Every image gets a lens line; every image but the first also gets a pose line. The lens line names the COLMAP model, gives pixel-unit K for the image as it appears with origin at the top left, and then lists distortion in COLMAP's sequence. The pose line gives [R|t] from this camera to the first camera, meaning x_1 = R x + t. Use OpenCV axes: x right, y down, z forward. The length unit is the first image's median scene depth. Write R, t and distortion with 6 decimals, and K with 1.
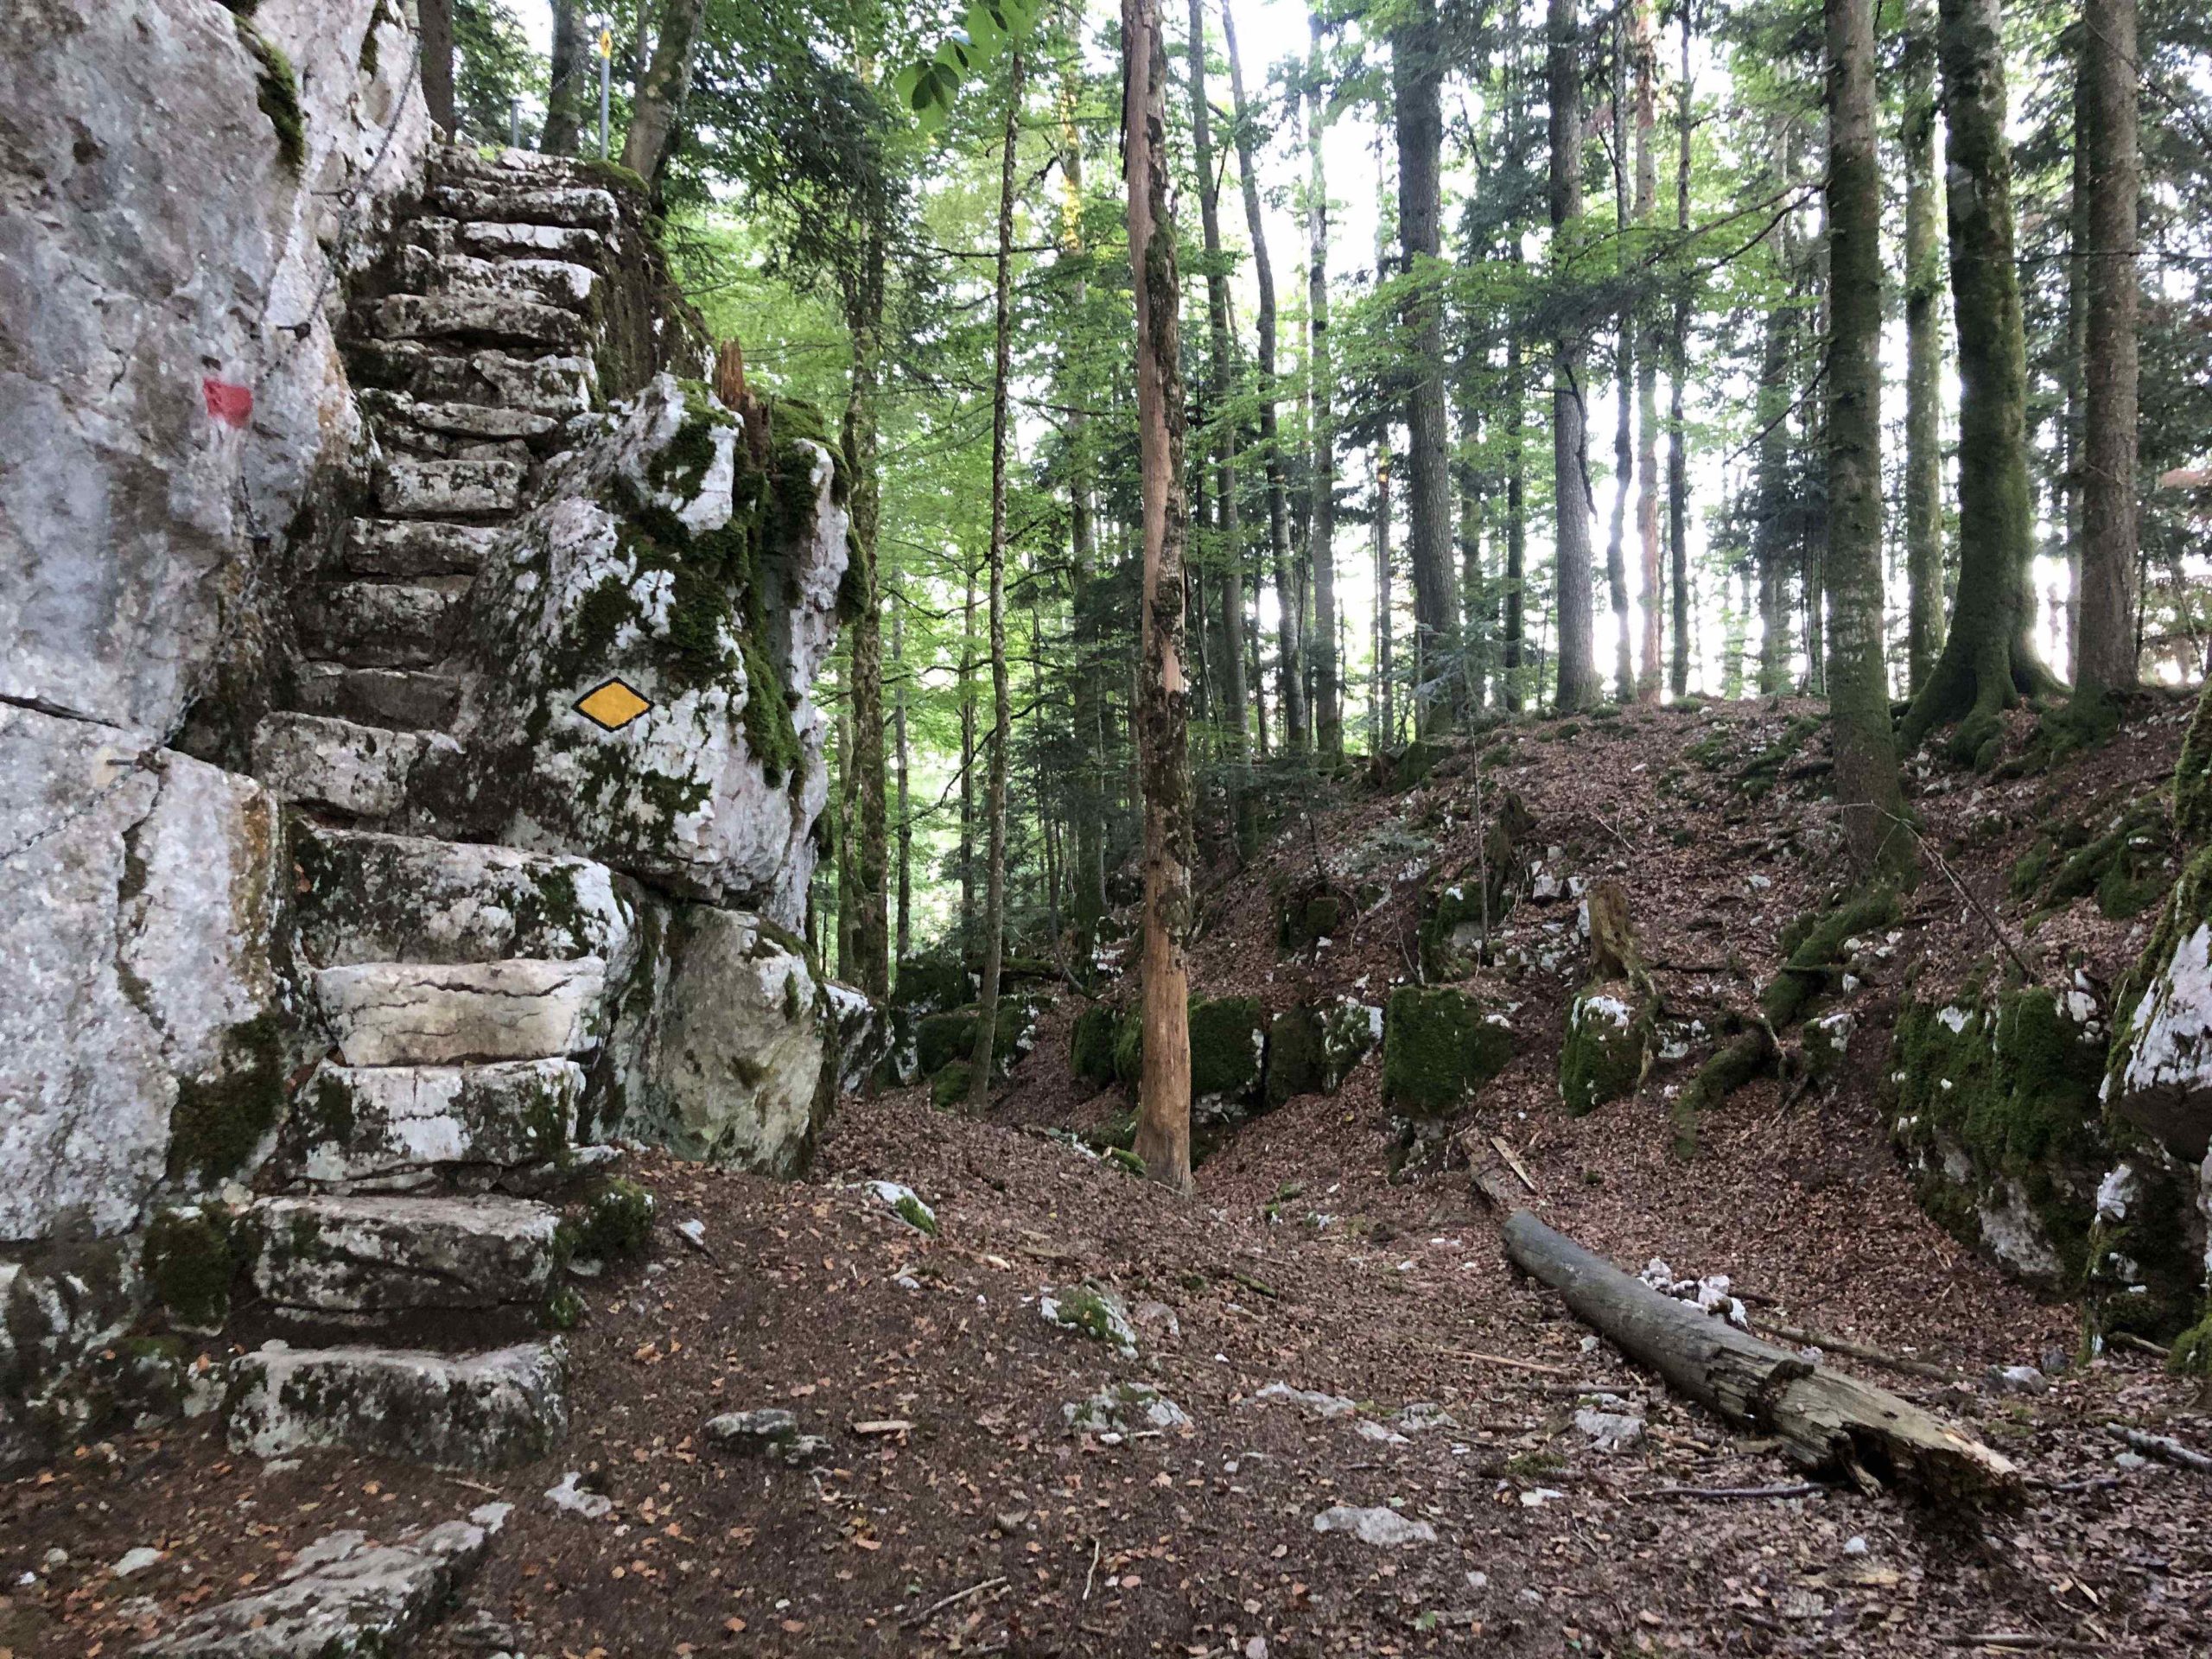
lens RADIAL K [[1806.0, 0, 1104.2], [0, 1806.0, 832.6], [0, 0, 1]] dist [-0.002014, -0.000039]
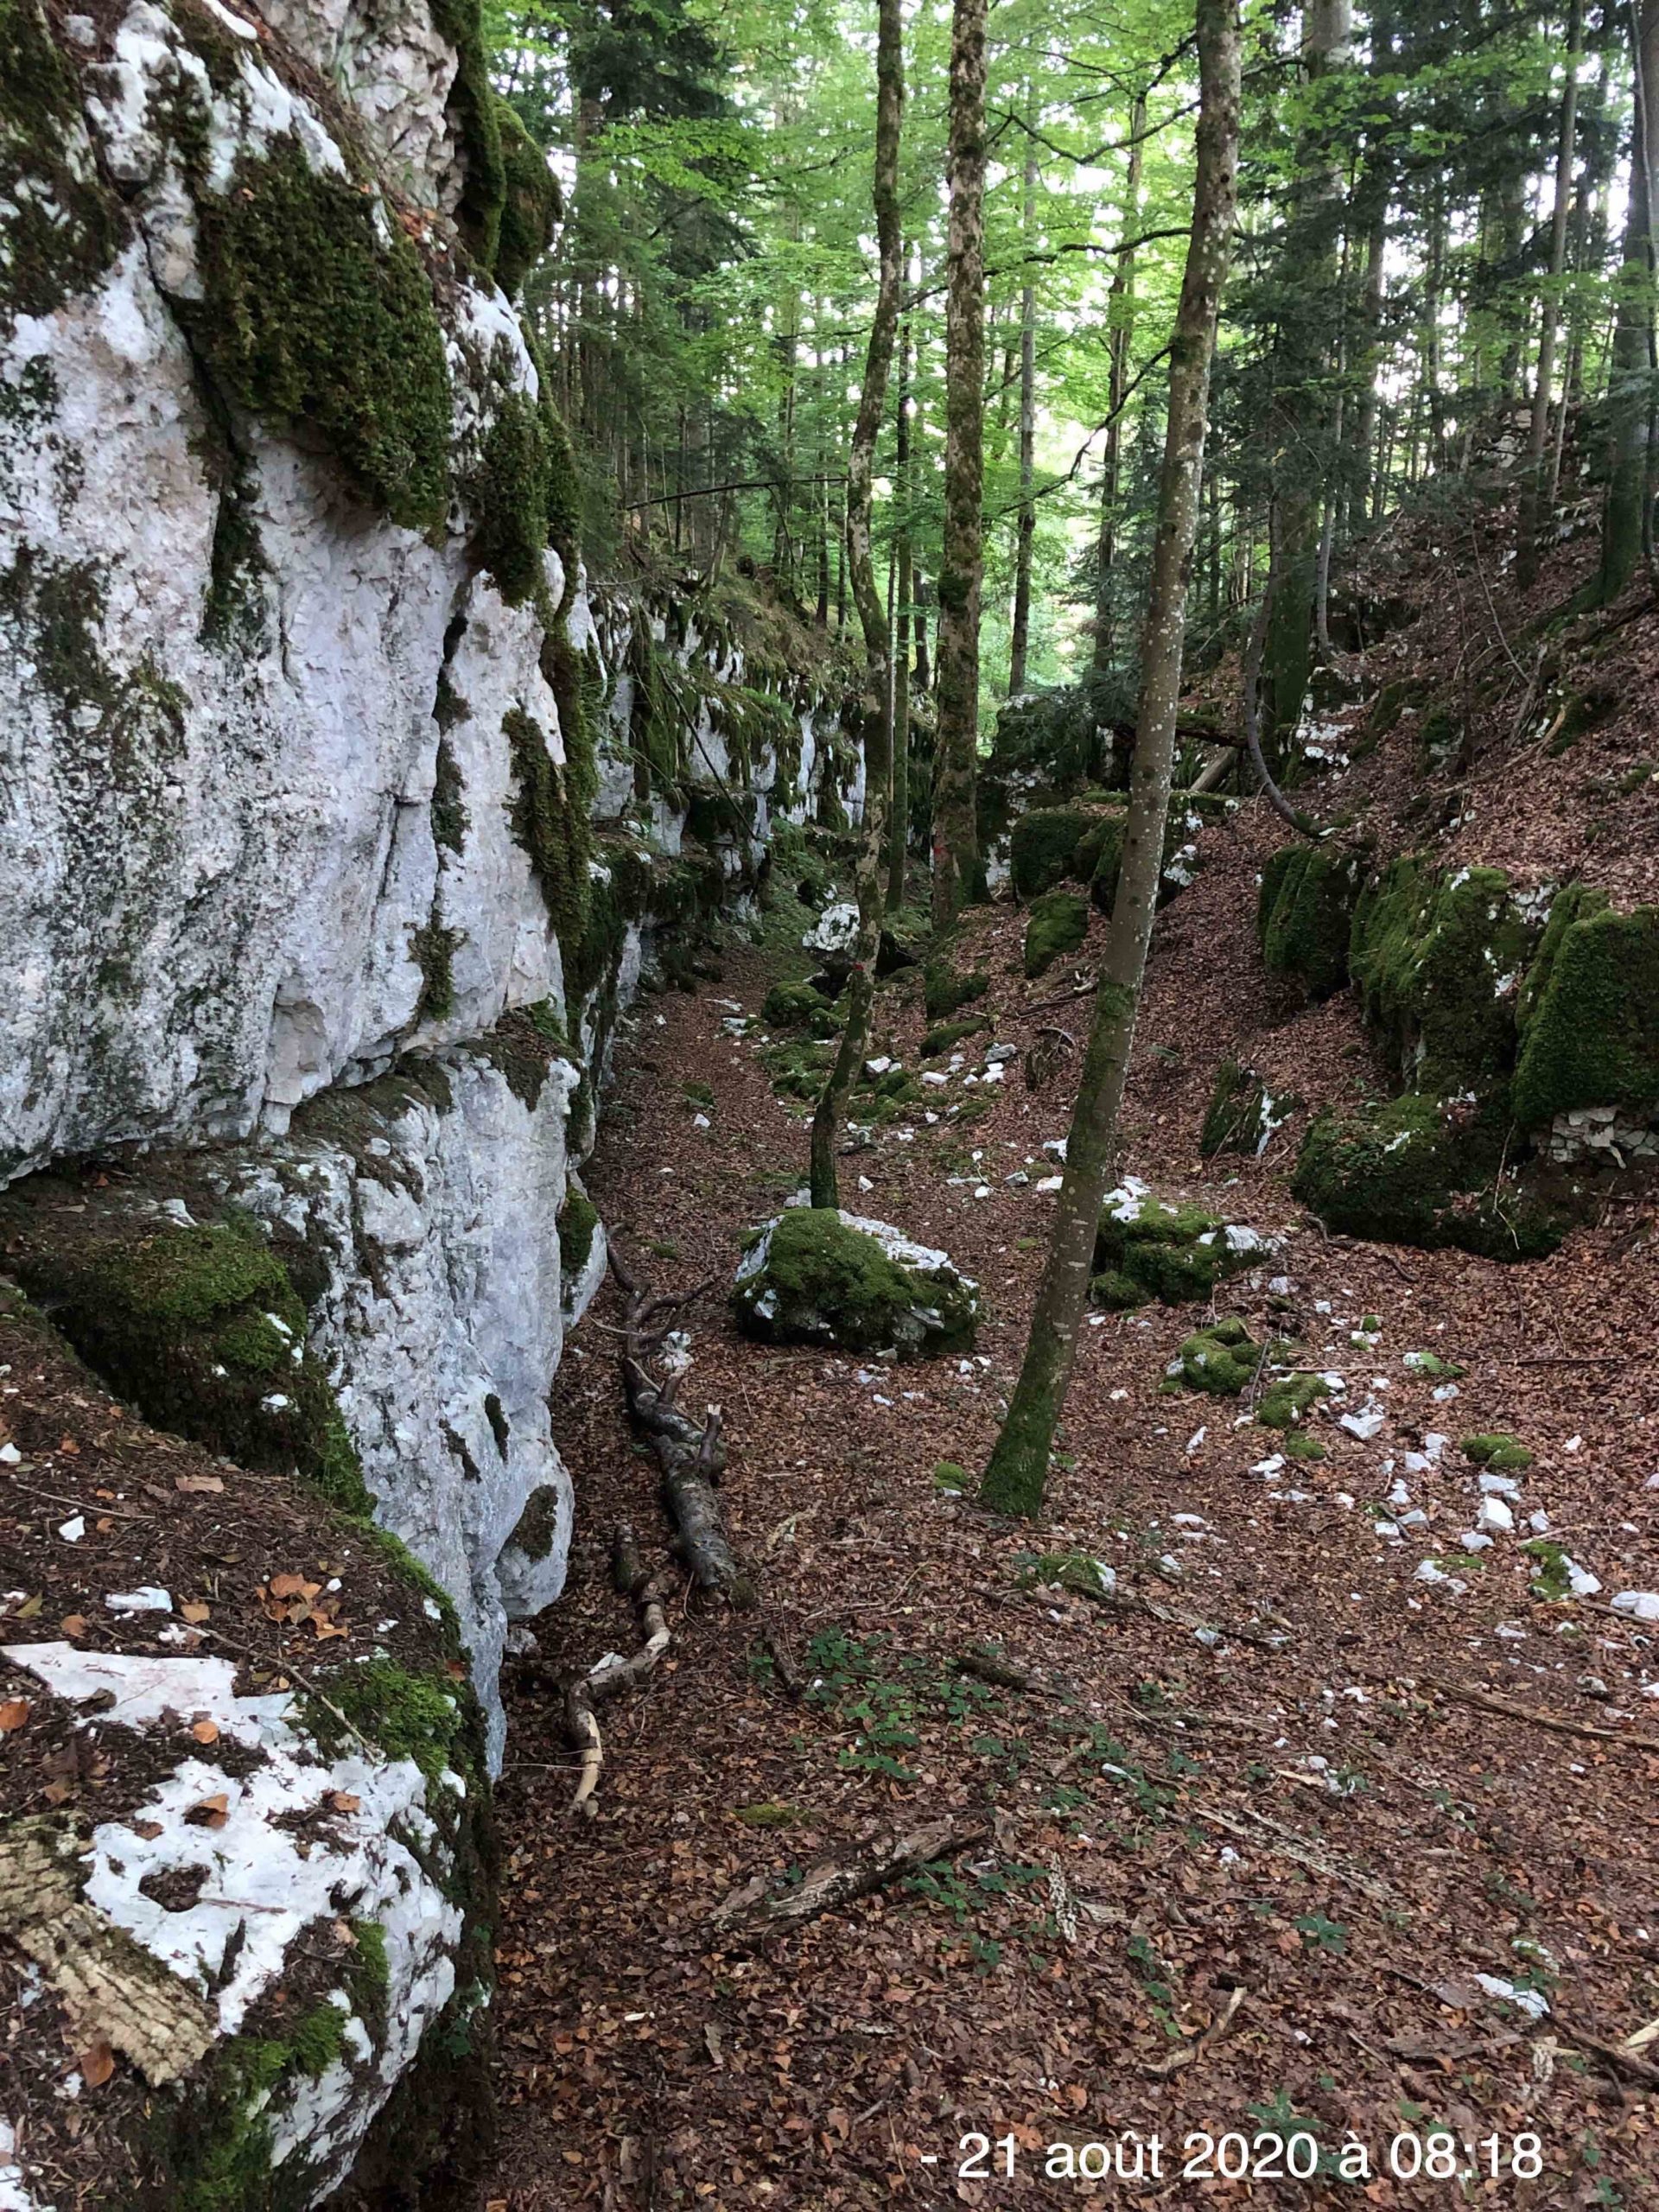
lens RADIAL K [[1804.6, 0, 816.3], [0, 1804.6, 1104.4], [0, 0, 1]] dist [0.017253, 0.000375]
pose [[0.973764, 0.081698, -0.212387, -0.020964], [-0.012768, 0.951476, 0.307457, 0.000900], [0.227200, -0.296679, 0.927557, 0.290691]]
